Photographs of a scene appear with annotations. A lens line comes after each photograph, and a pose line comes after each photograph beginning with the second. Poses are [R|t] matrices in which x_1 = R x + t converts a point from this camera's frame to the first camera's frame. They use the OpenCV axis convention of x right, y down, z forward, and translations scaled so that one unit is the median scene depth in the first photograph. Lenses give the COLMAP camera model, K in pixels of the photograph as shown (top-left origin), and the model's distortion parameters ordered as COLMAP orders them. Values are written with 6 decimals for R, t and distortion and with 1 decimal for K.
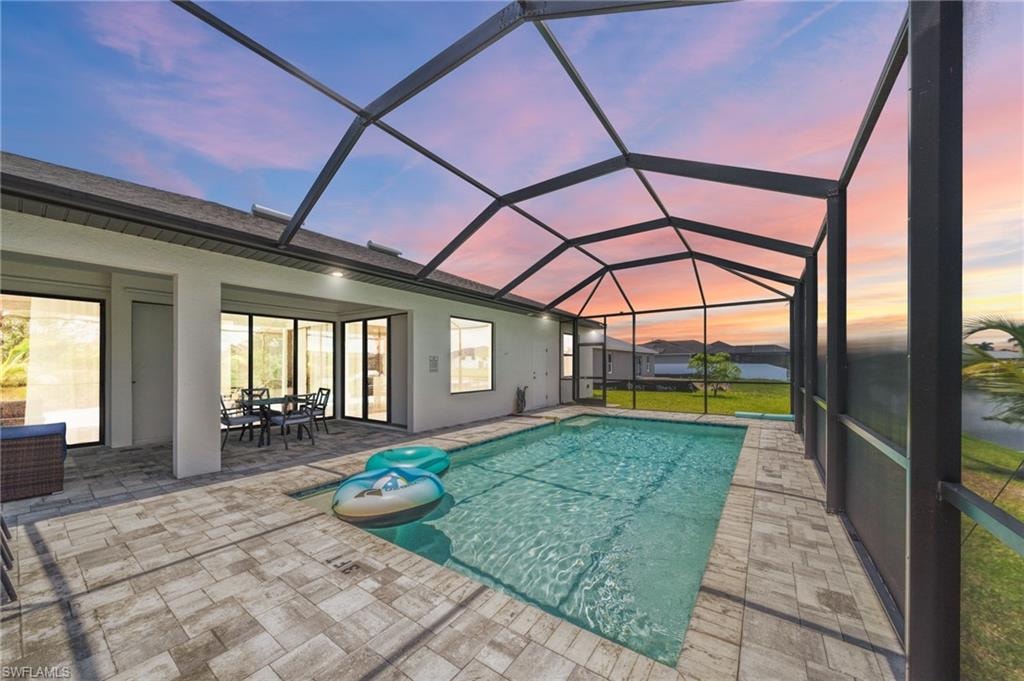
lens RADIAL K [[351.9, 0, 509.3], [0, 351.9, 346.3], [0, 0, 1]] dist [-0.002587, -0.000203]
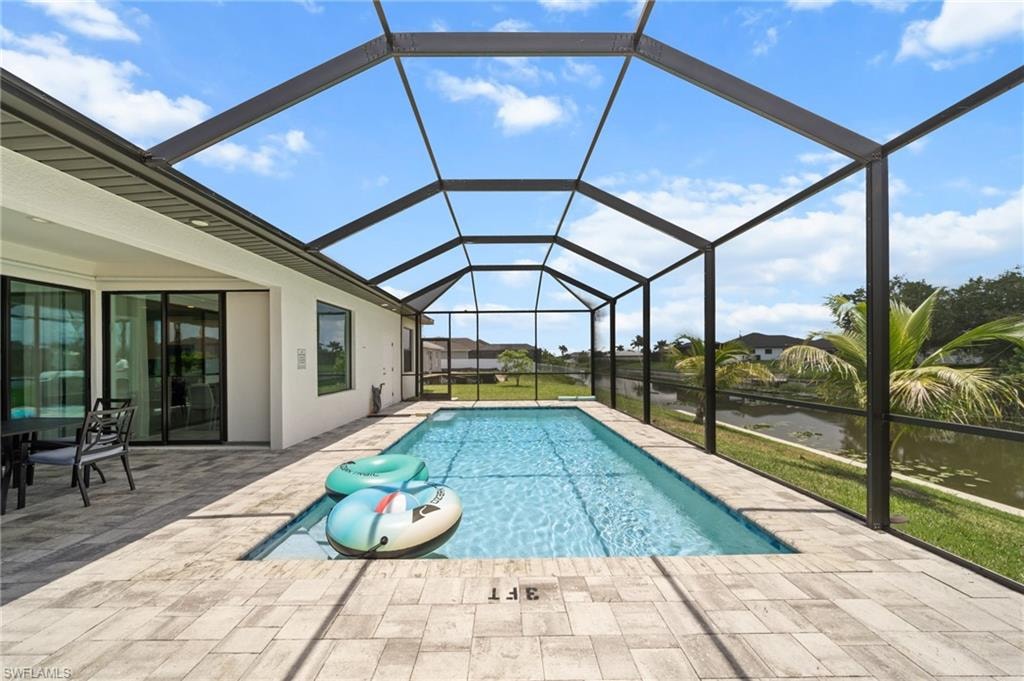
lens RADIAL K [[350.3, 0, 504.8], [0, 350.3, 341.4], [0, 0, 1]] dist [-0.000048, -0.000068]
pose [[0.818906, 0.028241, 0.573232, -0.465801], [-0.027277, 0.999575, -0.010278, 0.010968], [-0.573279, -0.007220, 0.819329, 0.153389]]
